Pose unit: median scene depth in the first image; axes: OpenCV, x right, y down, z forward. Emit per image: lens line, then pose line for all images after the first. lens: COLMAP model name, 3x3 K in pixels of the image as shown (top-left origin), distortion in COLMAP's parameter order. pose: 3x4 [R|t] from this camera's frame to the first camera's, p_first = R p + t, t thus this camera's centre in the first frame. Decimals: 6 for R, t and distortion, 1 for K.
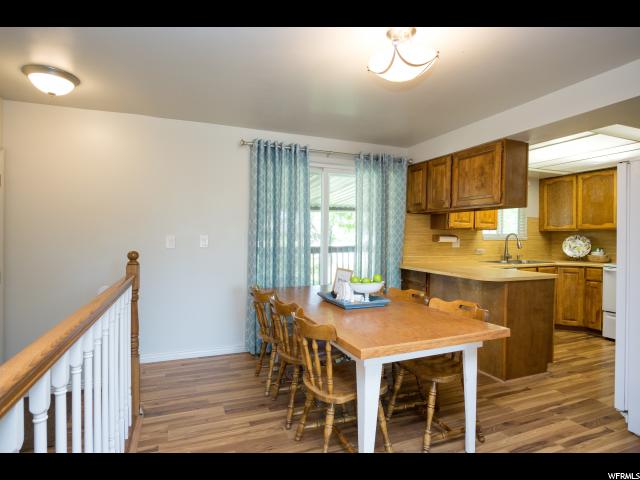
lens RADIAL K [[369.3, 0, 317.6], [0, 369.3, 240.2], [0, 0, 1]] dist [-0.002692, -0.001316]
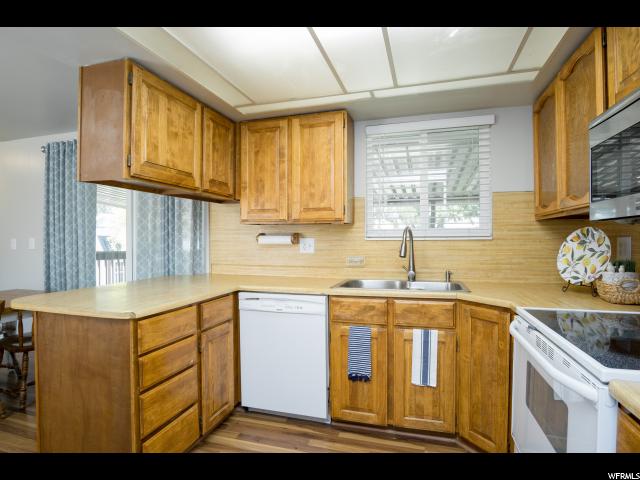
lens RADIAL K [[369.3, 0, 320.2], [0, 369.3, 242.3], [0, 0, 1]] dist [-0.002692, -0.001316]
pose [[0.775968, -0.005565, -0.630748, 0.978687], [0.010513, 0.999936, 0.004111, -0.002591], [0.630685, -0.009822, 0.775977, 0.692547]]
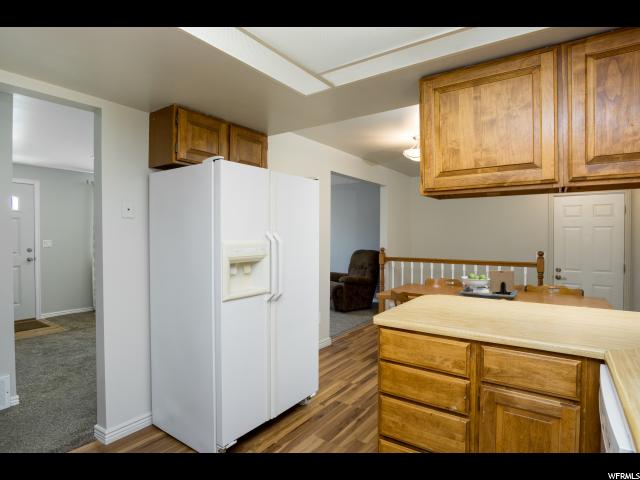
lens RADIAL K [[369.3, 0, 321.0], [0, 369.3, 239.0], [0, 0, 1]] dist [-0.002692, -0.001316]
pose [[-0.854490, 0.005040, -0.519444, 0.864078], [0.000774, 0.999964, 0.008429, -0.029956], [0.519468, 0.006801, -0.854463, 1.233866]]
